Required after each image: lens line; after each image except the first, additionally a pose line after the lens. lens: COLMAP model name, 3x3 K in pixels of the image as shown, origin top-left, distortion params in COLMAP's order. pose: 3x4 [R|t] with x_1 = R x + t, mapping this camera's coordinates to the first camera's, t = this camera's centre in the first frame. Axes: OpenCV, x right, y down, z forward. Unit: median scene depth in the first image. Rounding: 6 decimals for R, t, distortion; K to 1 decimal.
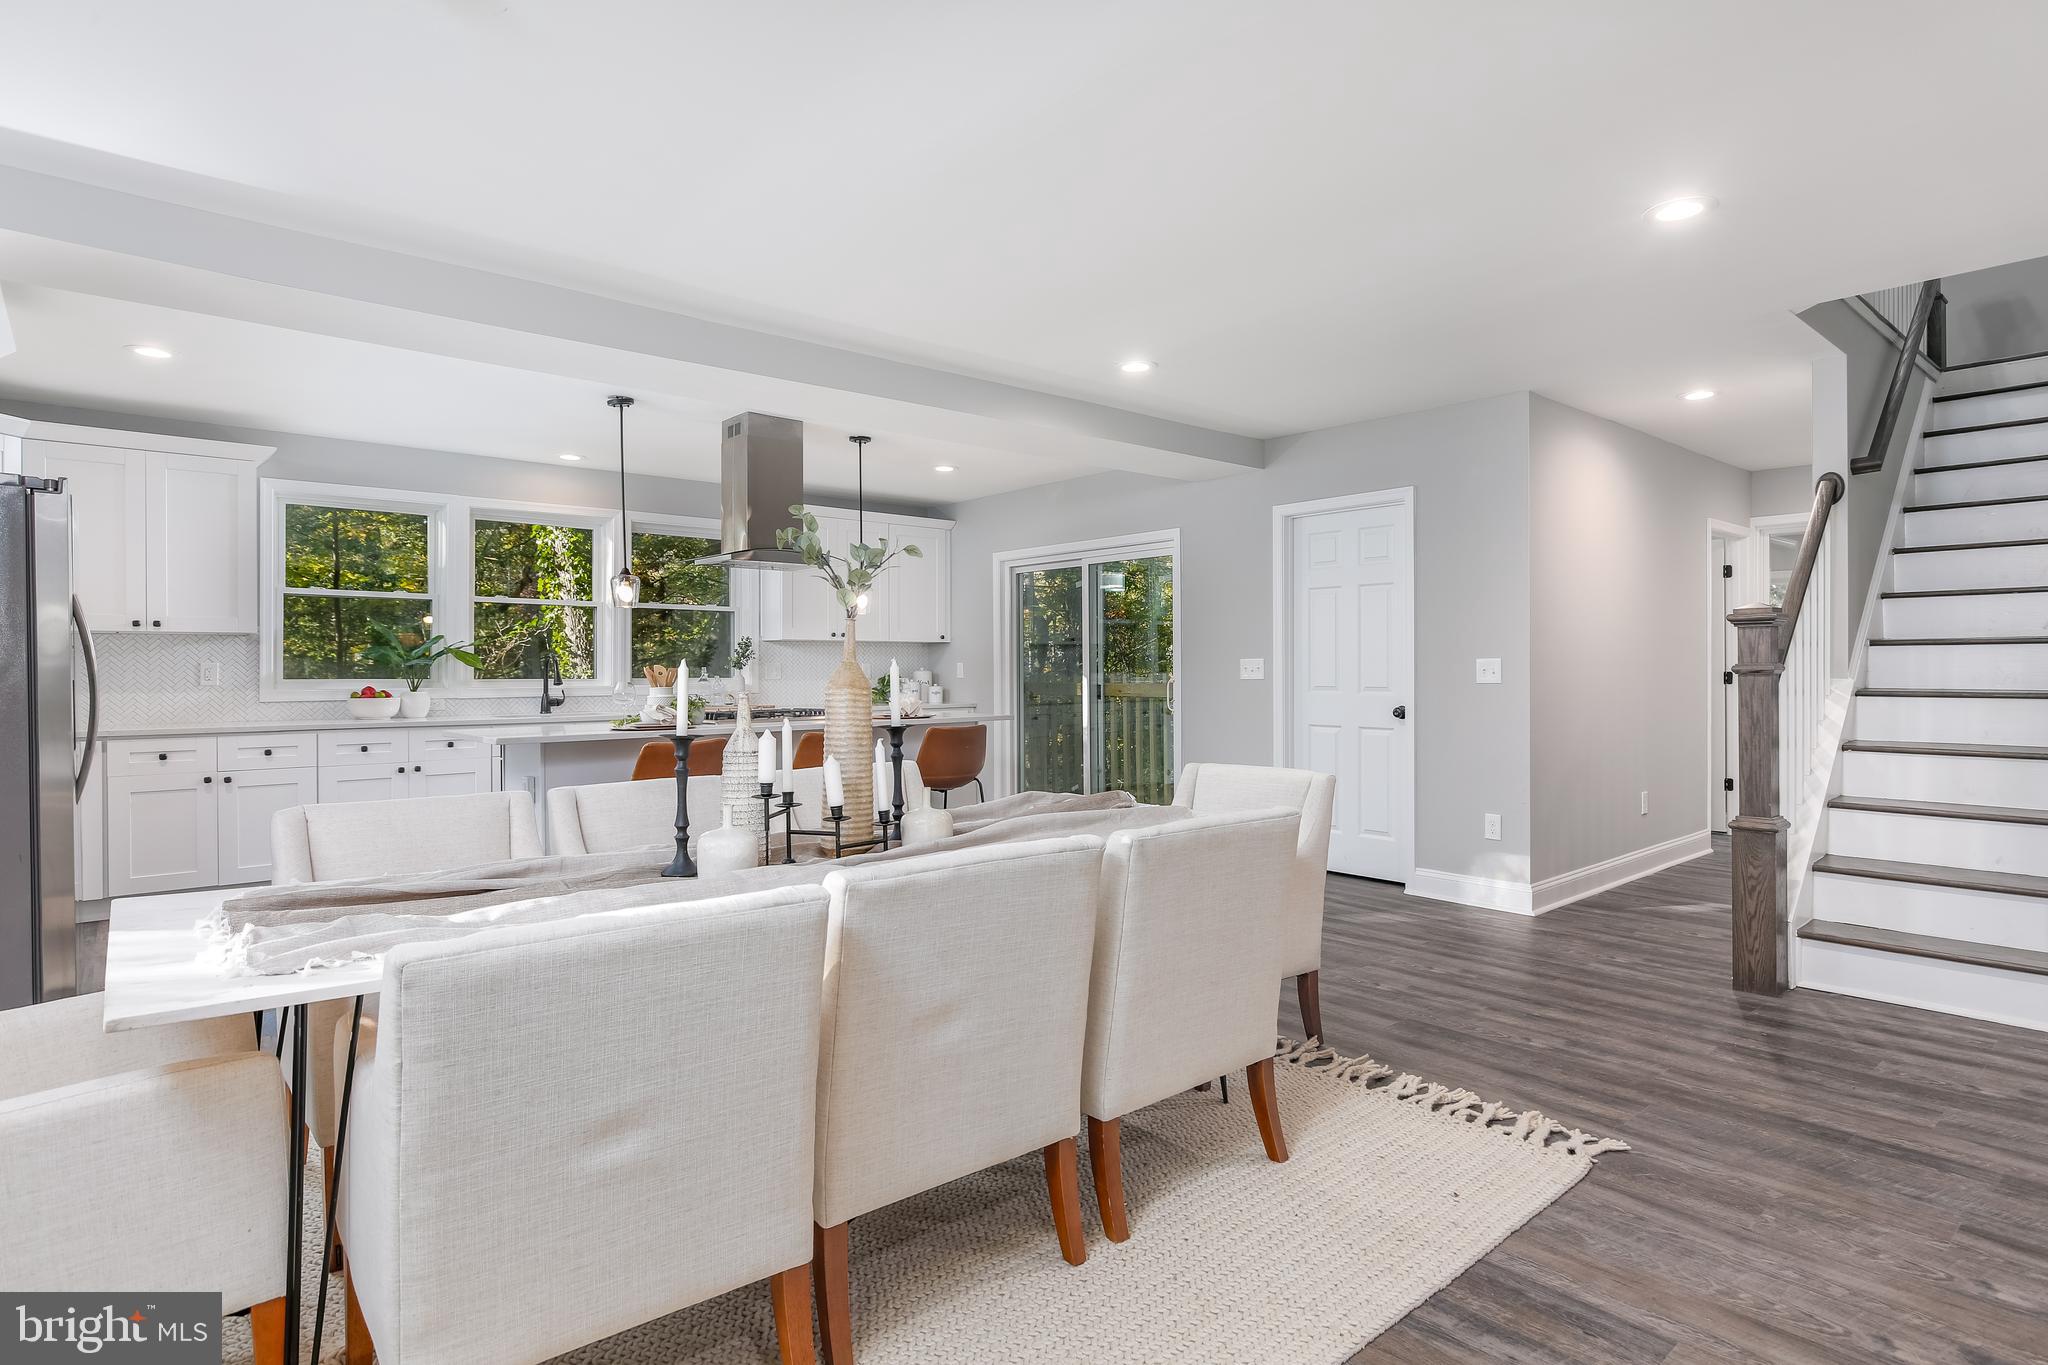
lens RADIAL K [[1061.5, 0, 1027.4], [0, 1061.5, 670.2], [0, 0, 1]] dist [-0.002170, -0.000238]
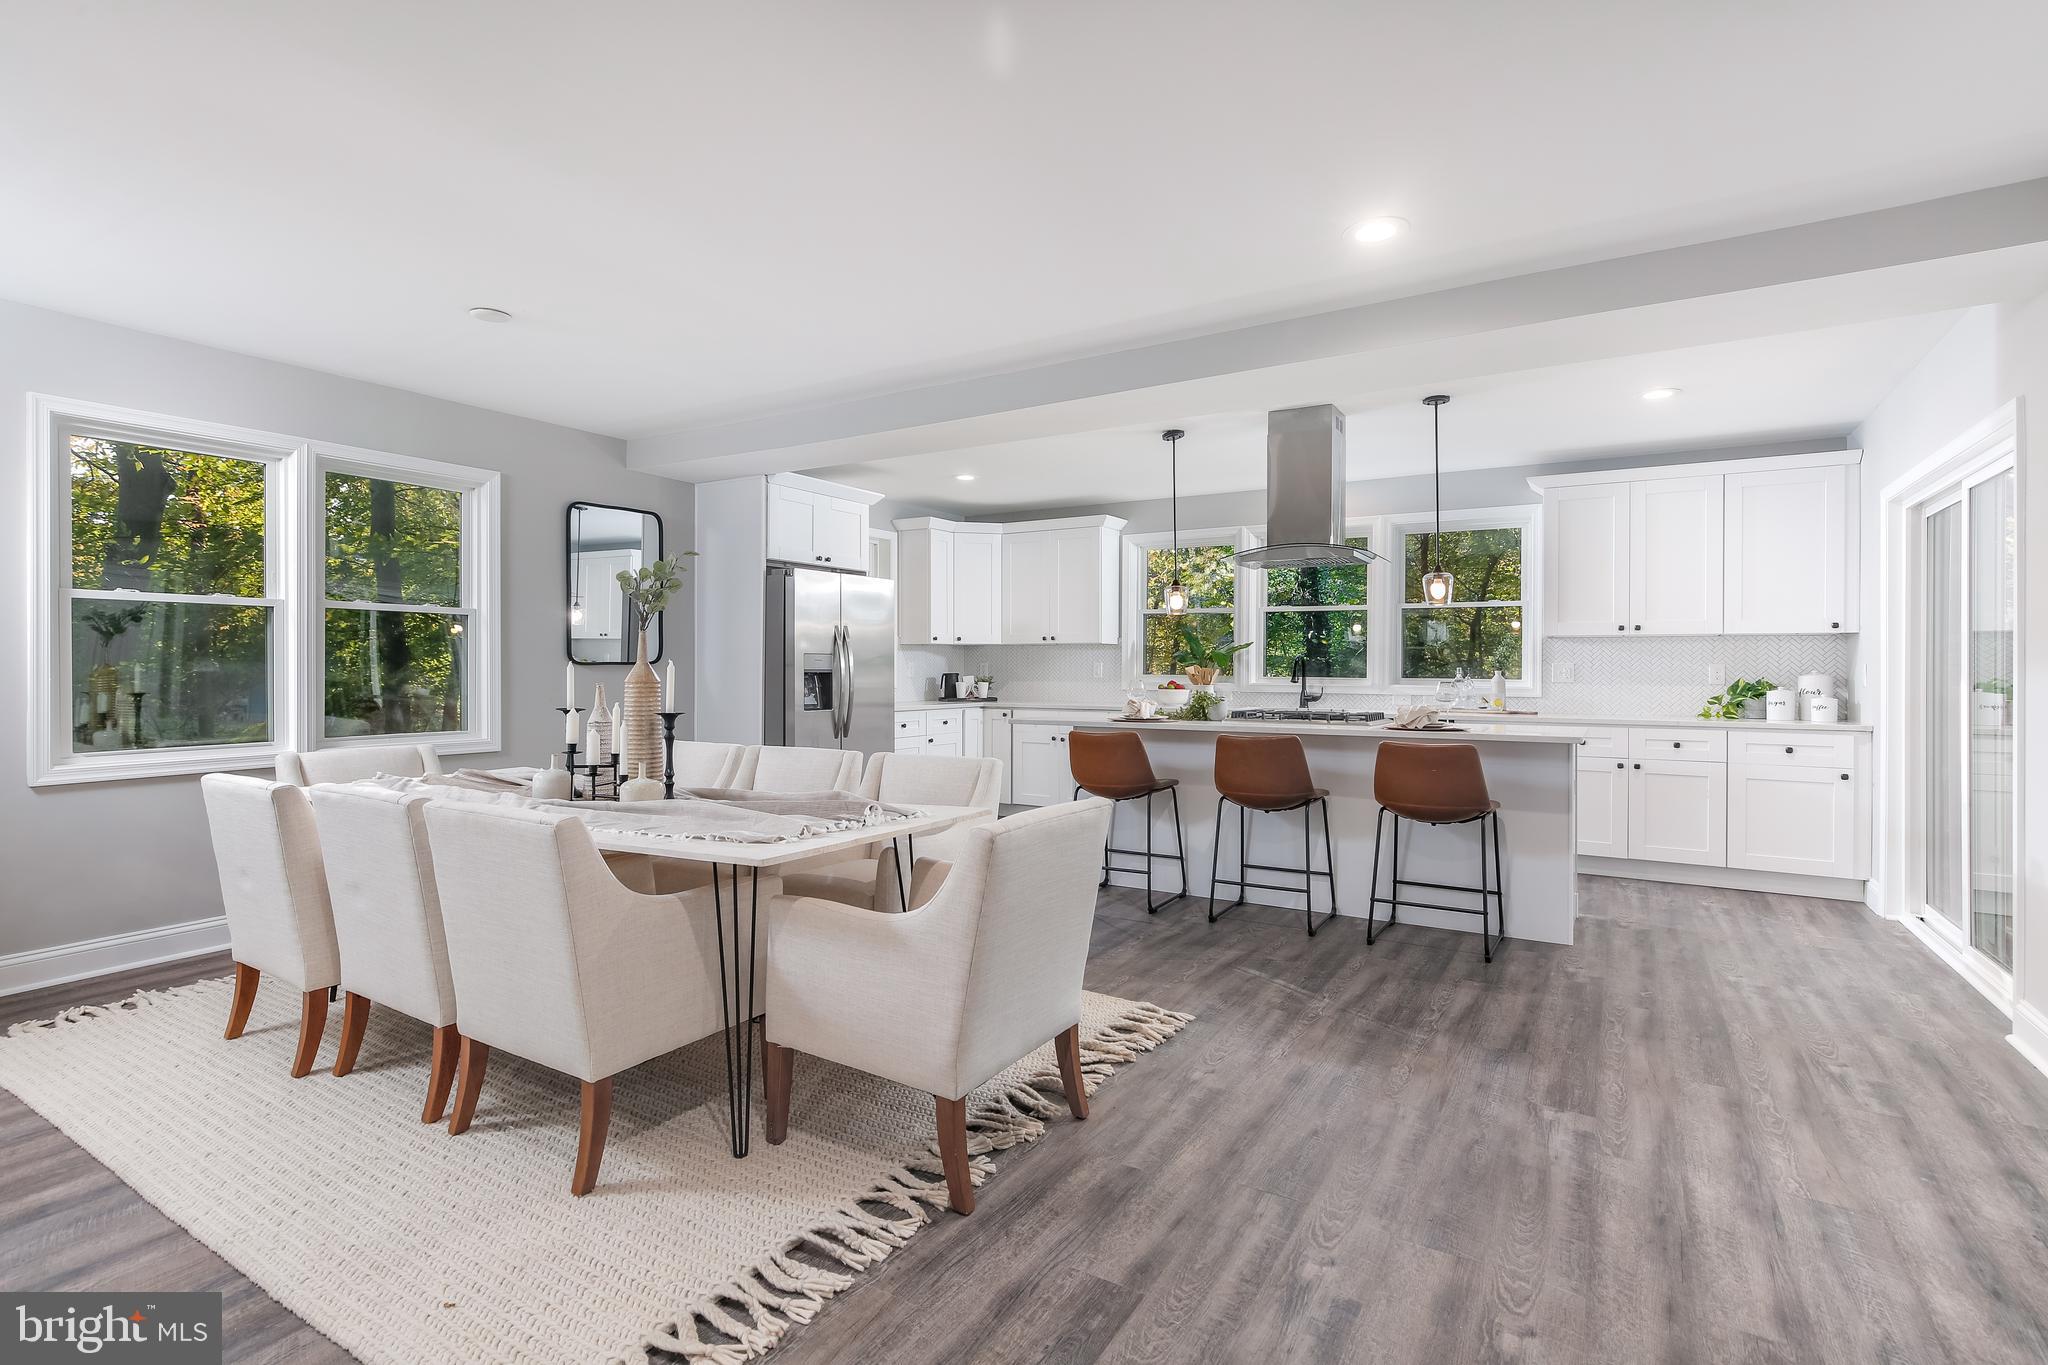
lens RADIAL K [[970.0, 0, 1036.1], [0, 970.0, 668.5], [0, 0, 1]] dist [-0.000330, 0.001105]
pose [[0.311726, 0.005676, -0.950155, 0.525879], [-0.008948, 0.999955, 0.003038, -0.002277], [0.950130, 0.007555, 0.311763, 0.498204]]
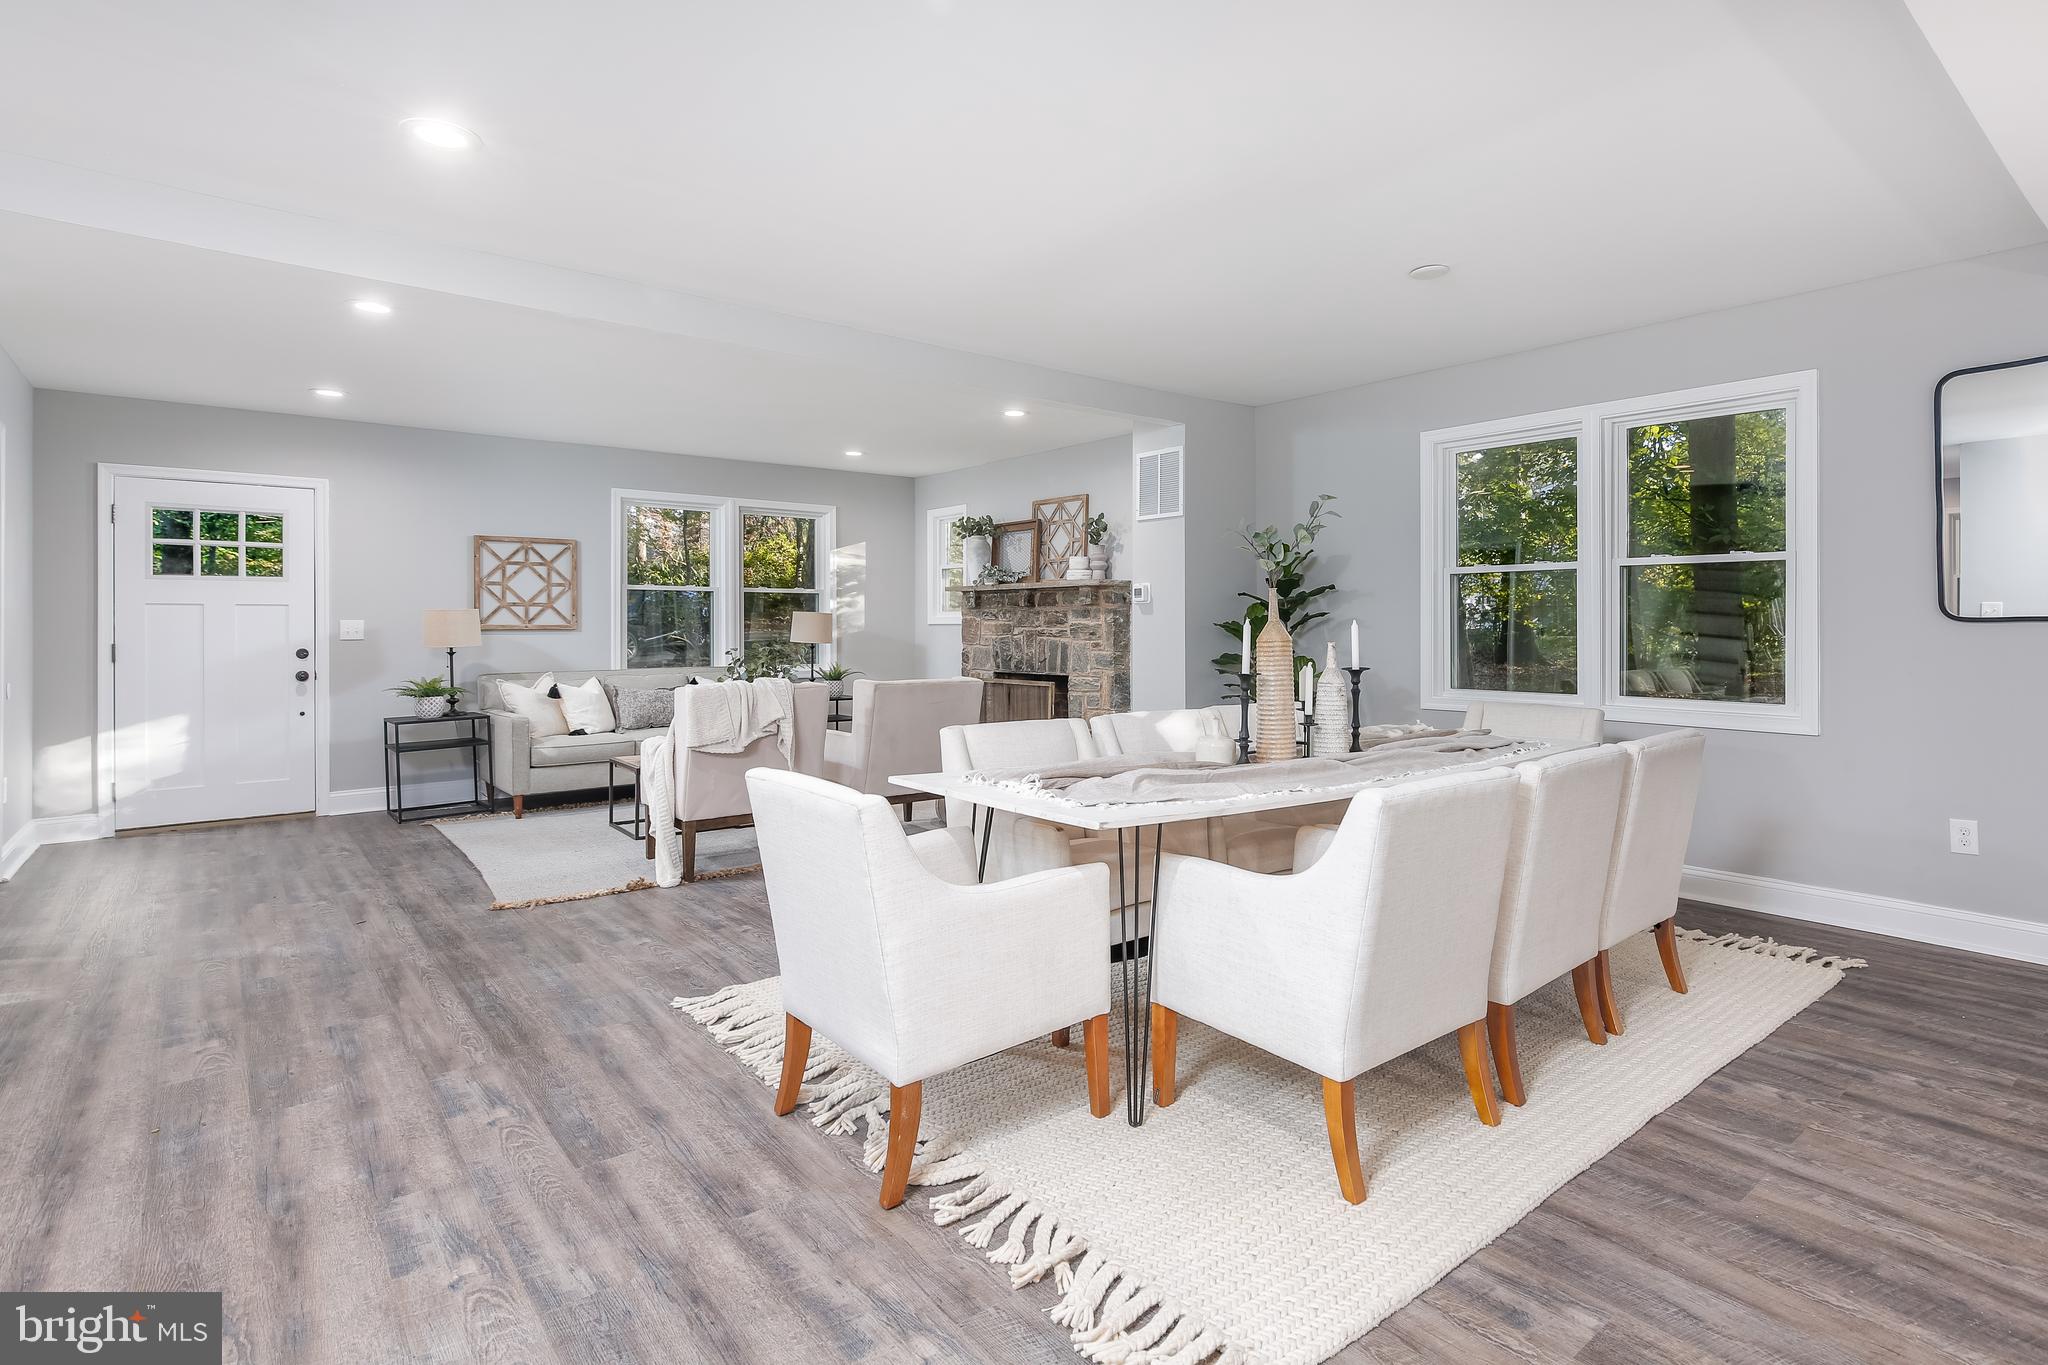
lens RADIAL K [[1030.2, 0, 1098.2], [0, 1030.2, 620.8], [0, 0, 1]] dist [-0.003032, 0.000348]
pose [[-0.999982, 0.005170, -0.002994, 0.025235], [0.005163, 0.999984, 0.002400, -0.004931], [0.003006, 0.002384, -0.999993, 1.037570]]
